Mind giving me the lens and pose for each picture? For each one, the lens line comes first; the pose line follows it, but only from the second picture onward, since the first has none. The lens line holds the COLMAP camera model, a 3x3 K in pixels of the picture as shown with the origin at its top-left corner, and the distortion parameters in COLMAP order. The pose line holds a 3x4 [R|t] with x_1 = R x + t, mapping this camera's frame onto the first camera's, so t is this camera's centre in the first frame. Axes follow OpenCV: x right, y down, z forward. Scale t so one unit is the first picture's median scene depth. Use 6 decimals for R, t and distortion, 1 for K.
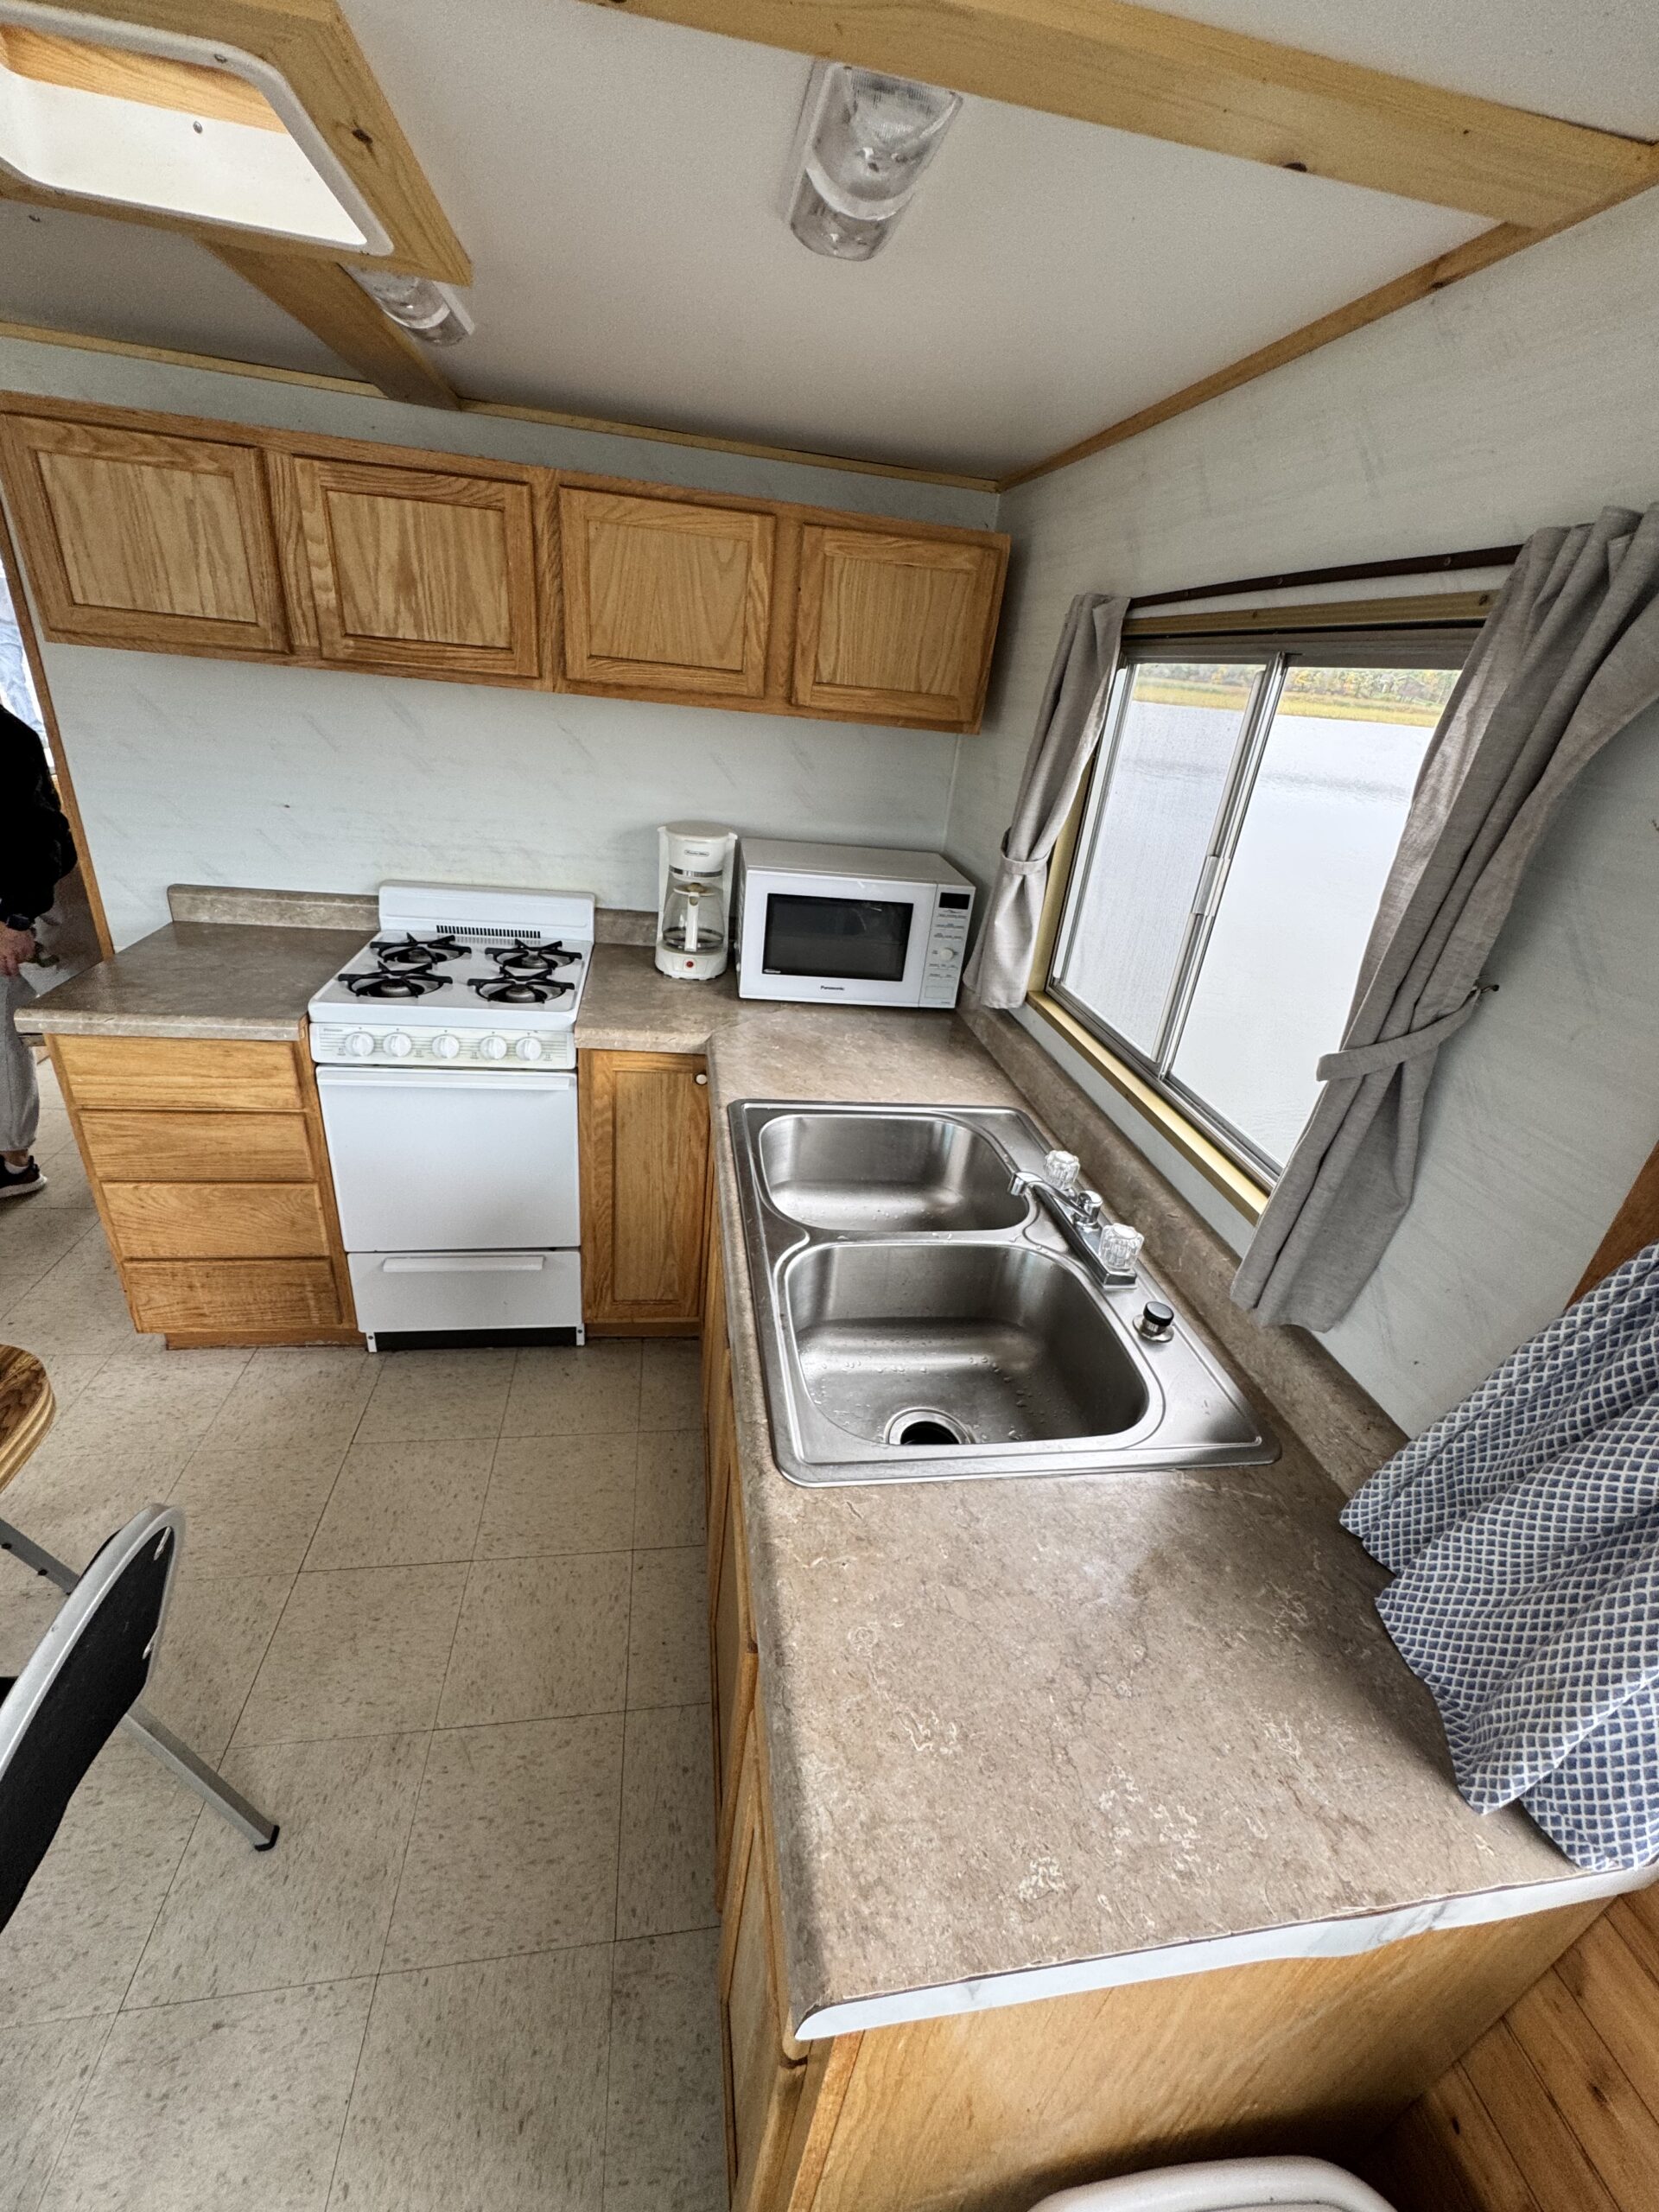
lens RADIAL K [[879.7, 0, 823.7], [0, 879.7, 1103.5], [0, 0, 1]] dist [-0.004714, 0.000574]
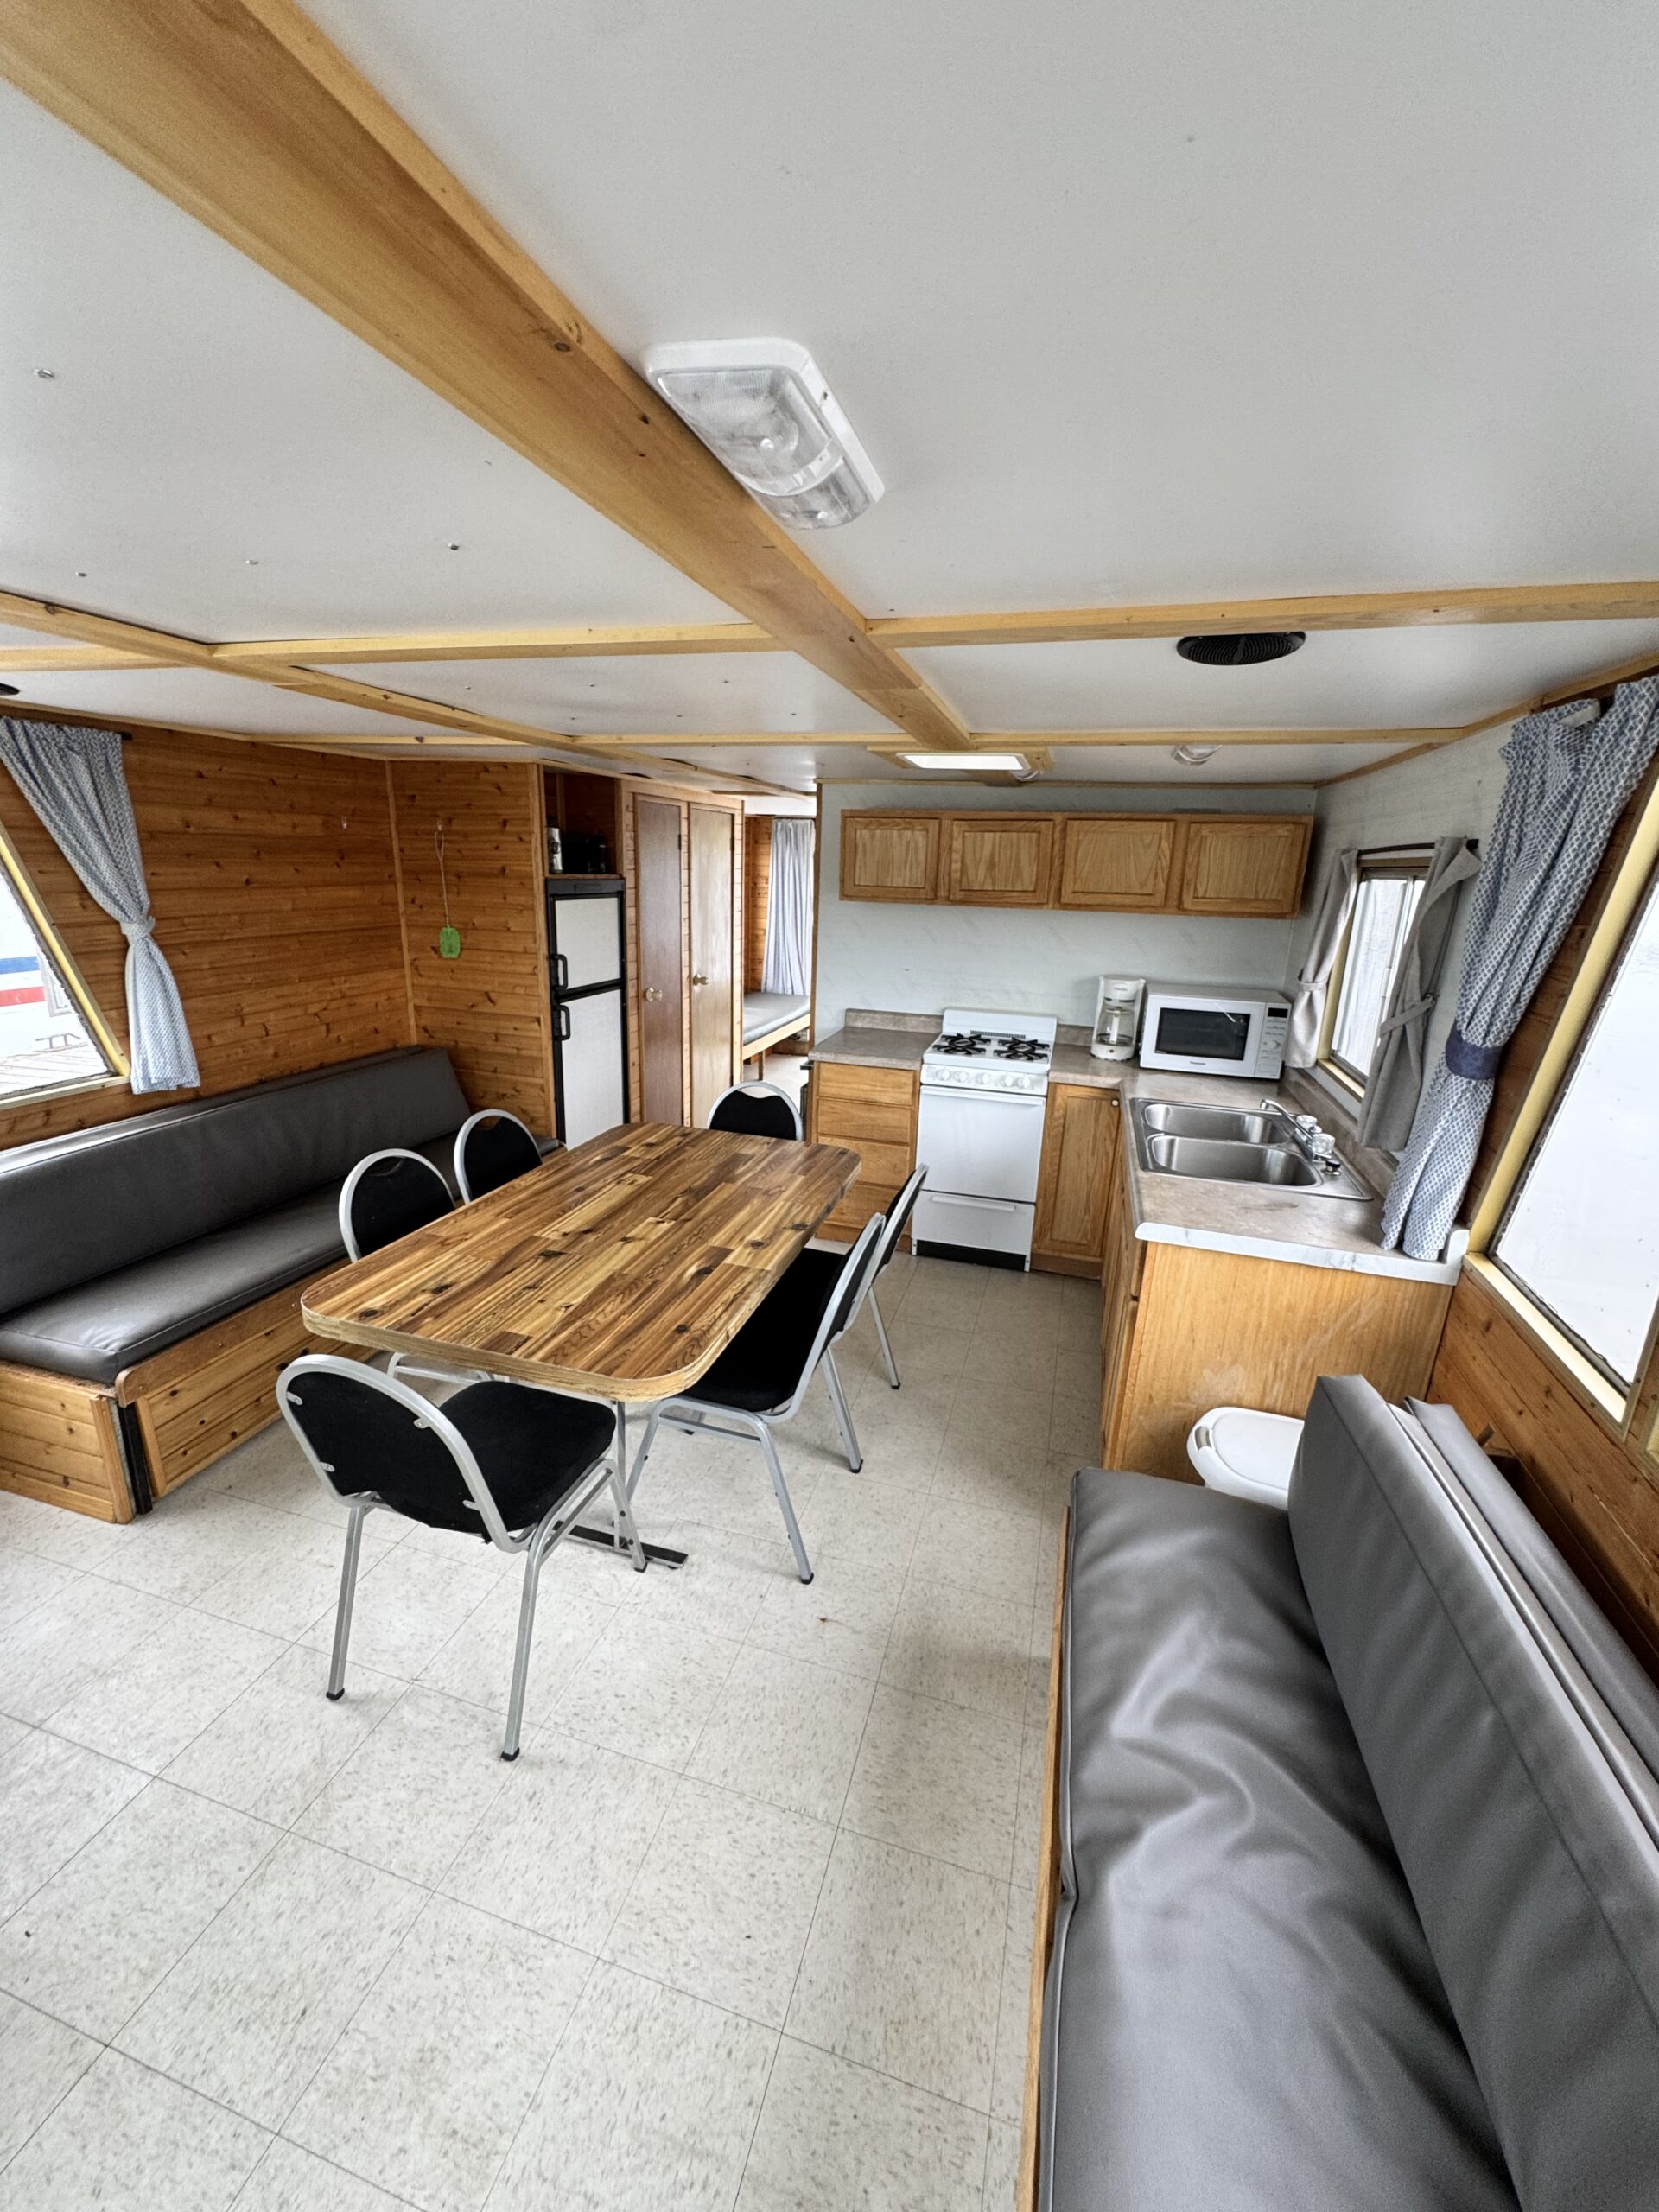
lens RADIAL K [[879.7, 0, 834.1], [0, 879.7, 1111.6], [0, 0, 1]] dist [-0.004714, 0.000574]
pose [[0.905259, 0.043854, -0.422590, 0.107871], [-0.131412, 0.974785, -0.180349, 0.406335], [0.404026, 0.218796, 0.888196, -0.878029]]
